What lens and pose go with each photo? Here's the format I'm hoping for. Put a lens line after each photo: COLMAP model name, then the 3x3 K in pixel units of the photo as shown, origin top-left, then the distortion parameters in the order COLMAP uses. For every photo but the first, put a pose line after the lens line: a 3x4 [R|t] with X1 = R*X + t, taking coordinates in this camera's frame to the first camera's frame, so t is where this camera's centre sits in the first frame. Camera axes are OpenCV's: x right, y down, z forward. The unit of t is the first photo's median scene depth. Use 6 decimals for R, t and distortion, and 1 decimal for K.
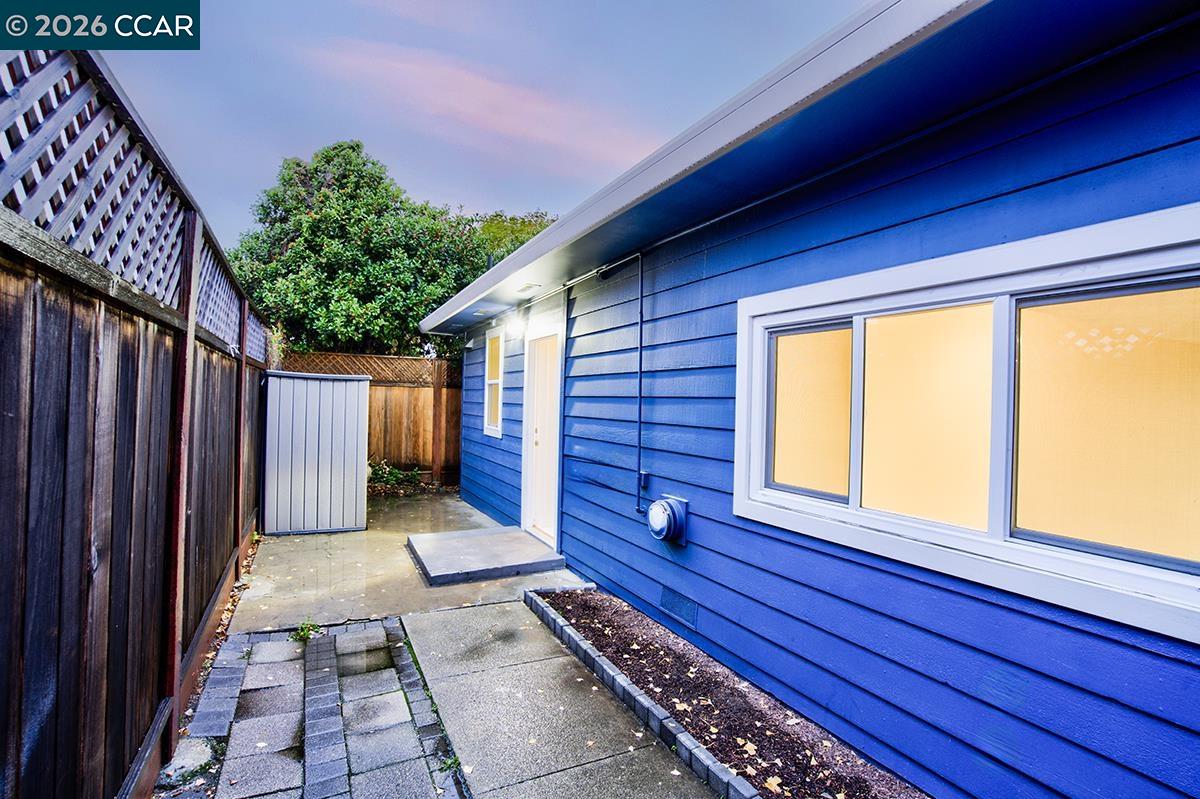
lens RADIAL K [[548.1, 0, 598.6], [0, 548.1, 395.3], [0, 0, 1]] dist [-0.056977, 0.019930]
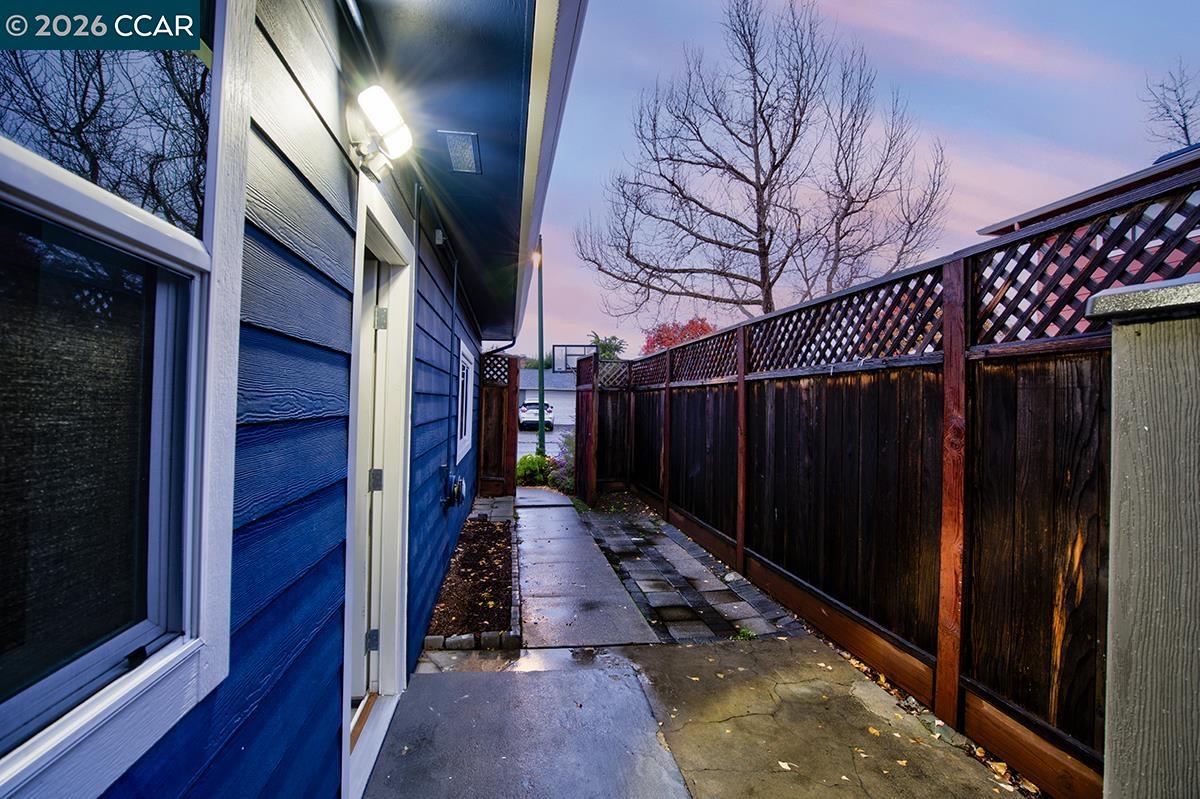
lens RADIAL K [[548.1, 0, 598.9], [0, 548.1, 398.5], [0, 0, 1]] dist [-0.056977, 0.019930]
pose [[-0.947501, -0.045470, 0.316503, -0.572094], [-0.054382, 0.998332, -0.019379, 0.016279], [-0.315094, -0.035574, -0.948393, 2.039389]]
